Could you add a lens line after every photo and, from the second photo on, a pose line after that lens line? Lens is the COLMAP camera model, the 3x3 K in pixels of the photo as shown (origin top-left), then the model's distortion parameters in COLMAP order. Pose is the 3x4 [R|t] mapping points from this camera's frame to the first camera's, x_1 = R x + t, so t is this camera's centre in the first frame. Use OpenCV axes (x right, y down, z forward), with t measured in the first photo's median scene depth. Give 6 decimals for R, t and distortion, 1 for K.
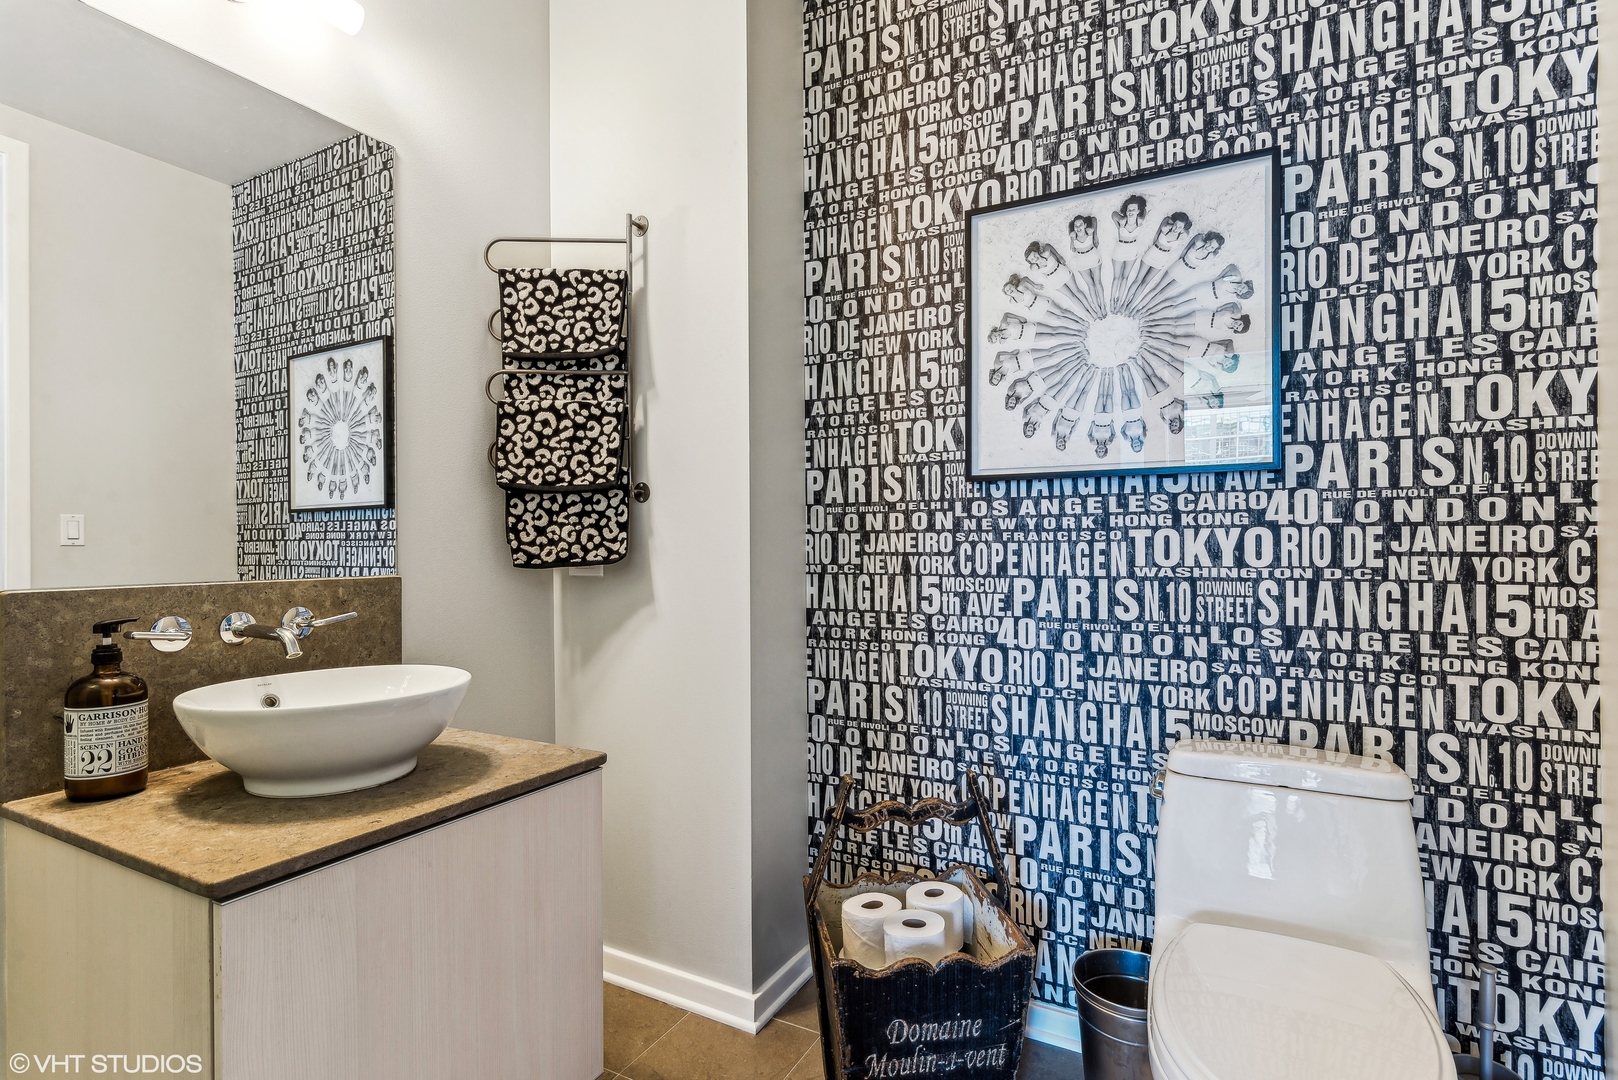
lens RADIAL K [[811.1, 0, 752.7], [0, 811.1, 538.6], [0, 0, 1]] dist [0.003154, -0.001412]
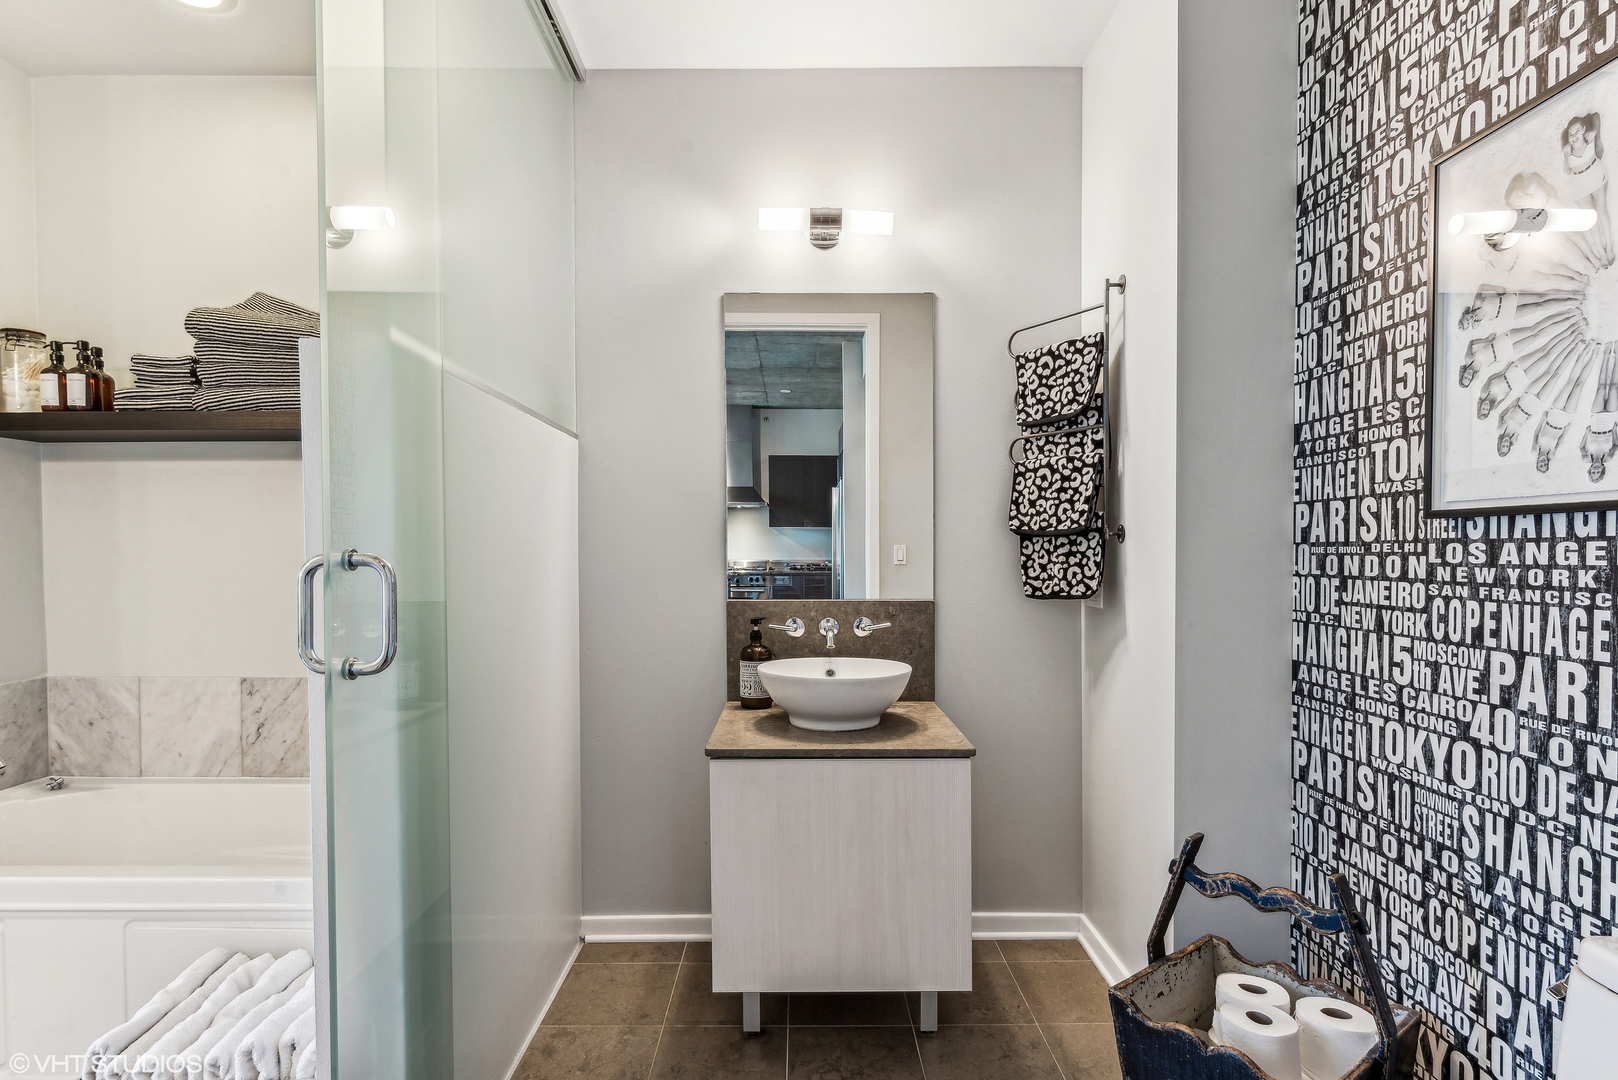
lens RADIAL K [[811.1, 0, 794.0], [0, 811.1, 564.2], [0, 0, 1]] dist [0.003154, -0.001412]
pose [[0.494607, 0.018422, -0.868921, 0.632254], [0.006404, 0.999671, 0.024839, -0.049649], [0.869093, -0.017851, 0.494326, 0.101753]]
